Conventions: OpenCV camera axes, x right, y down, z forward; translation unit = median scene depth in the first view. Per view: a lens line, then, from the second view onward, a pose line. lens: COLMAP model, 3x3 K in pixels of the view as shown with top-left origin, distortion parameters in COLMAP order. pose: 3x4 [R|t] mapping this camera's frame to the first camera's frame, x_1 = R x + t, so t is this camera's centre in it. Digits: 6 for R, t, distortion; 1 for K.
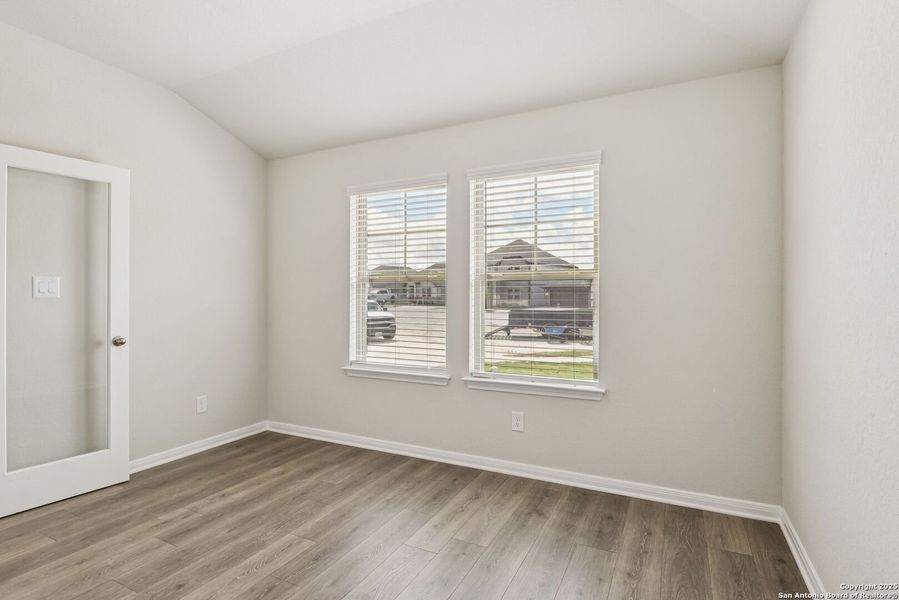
lens RADIAL K [[450.8, 0, 441.9], [0, 450.8, 294.0], [0, 0, 1]] dist [-0.003005, -0.001673]
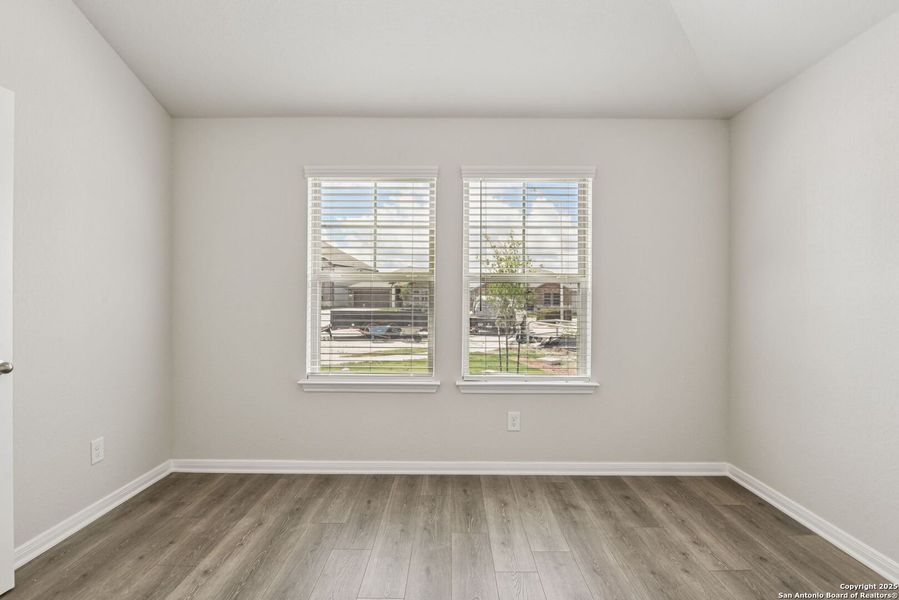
lens RADIAL K [[430.9, 0, 446.2], [0, 430.9, 297.4], [0, 0, 1]] dist [-0.013806, -0.001312]
pose [[0.896281, 0.006995, 0.443432, -0.426810], [-0.008892, 0.999958, 0.002200, 0.002762], [-0.443398, -0.005915, 0.896306, 0.212976]]
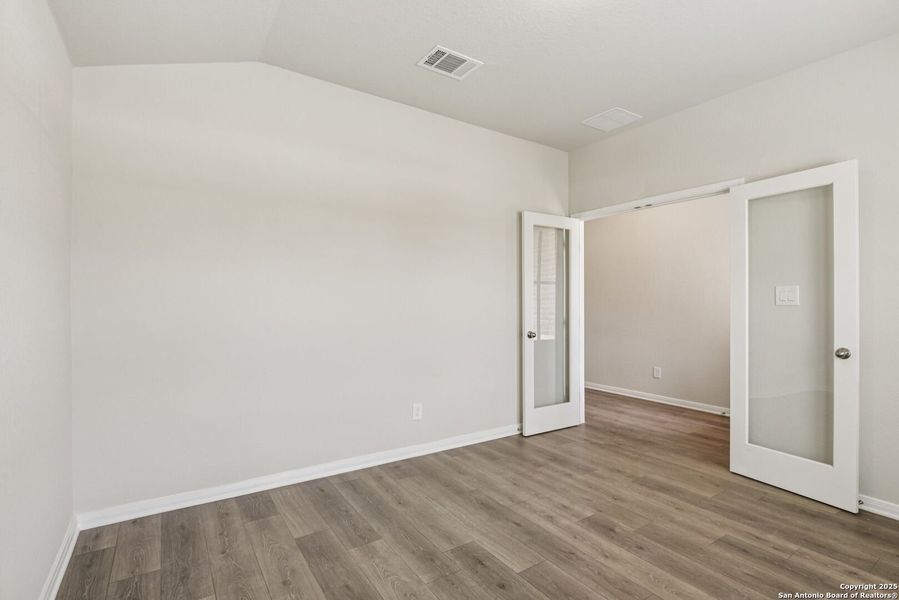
lens RADIAL K [[434.5, 0, 451.3], [0, 434.5, 299.7], [0, 0, 1]] dist [0.000113, -0.010500]
pose [[-0.475804, -0.009165, -0.879504, 0.430731], [-0.004135, 0.999958, -0.008183, 0.007181], [0.879542, -0.000257, -0.475821, 0.722857]]
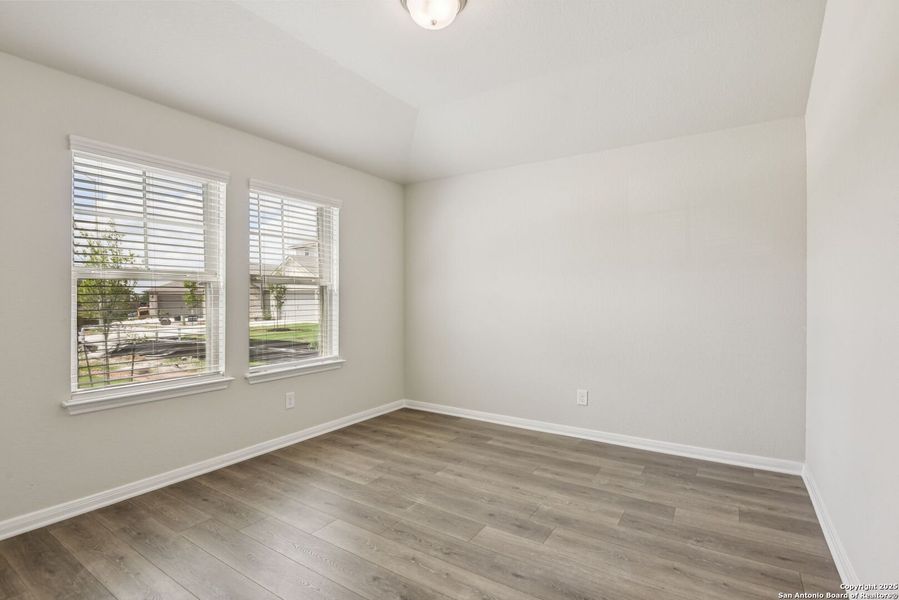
lens RADIAL K [[430.0, 0, 443.4], [0, 430.0, 297.4], [0, 0, 1]] dist [-0.033241, 0.000300]
pose [[0.118213, 0.004210, 0.992979, -0.991288], [-0.002255, 0.999990, -0.003971, 0.008227], [-0.992986, -0.001769, 0.118221, 0.481041]]
